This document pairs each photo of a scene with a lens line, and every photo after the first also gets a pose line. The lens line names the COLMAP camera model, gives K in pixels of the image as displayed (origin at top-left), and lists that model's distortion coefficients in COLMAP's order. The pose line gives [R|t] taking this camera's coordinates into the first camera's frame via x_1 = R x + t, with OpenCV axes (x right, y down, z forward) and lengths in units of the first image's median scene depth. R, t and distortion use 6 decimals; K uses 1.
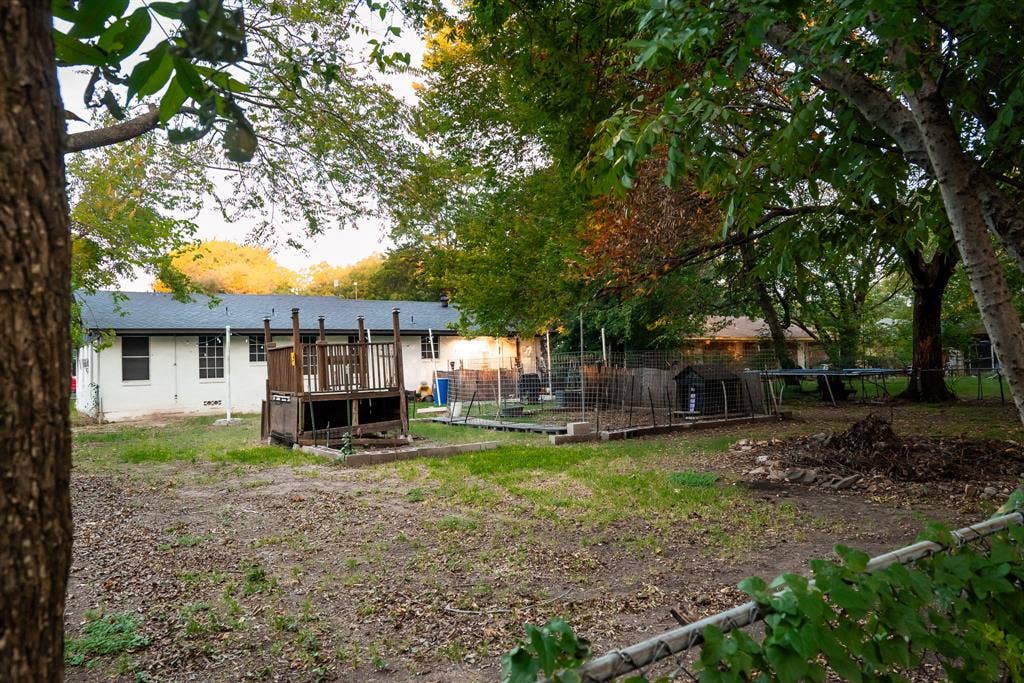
lens RADIAL K [[714.0, 0, 512.0], [0, 714.0, 341.5], [0, 0, 1]] dist [-0.002007, 0.002202]
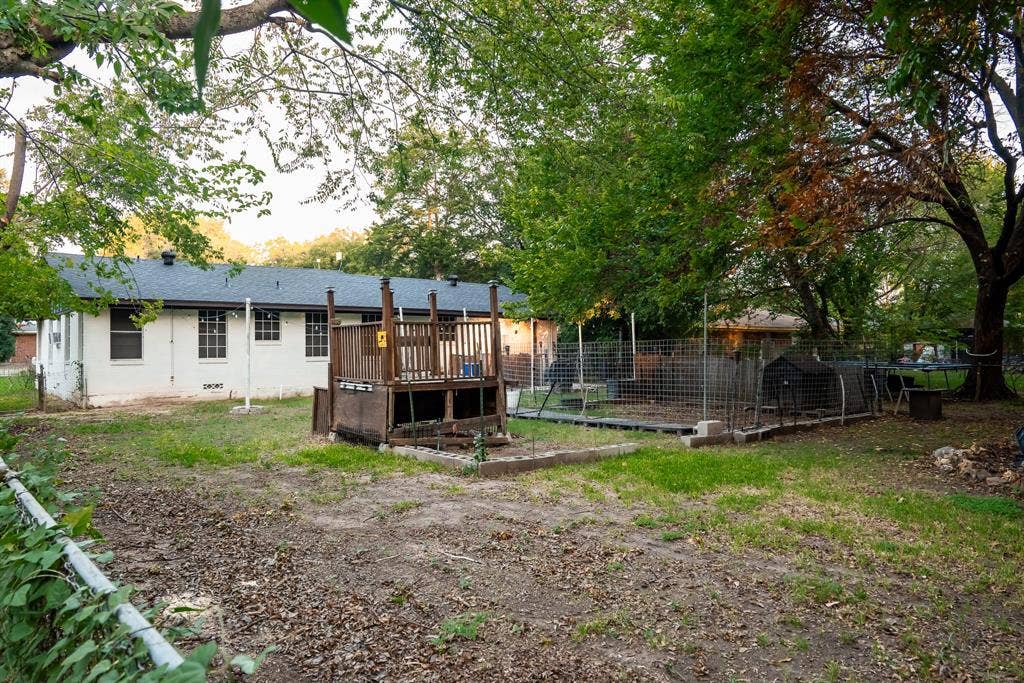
lens RADIAL K [[705.0, 0, 512.0], [0, 705.0, 341.5], [0, 0, 1]] dist [0.001462, 0.004573]
pose [[0.996102, 0.022842, 0.085203, -0.136299], [-0.024764, 0.999460, 0.021577, 0.003450], [-0.084664, -0.023603, 0.996130, 0.111659]]
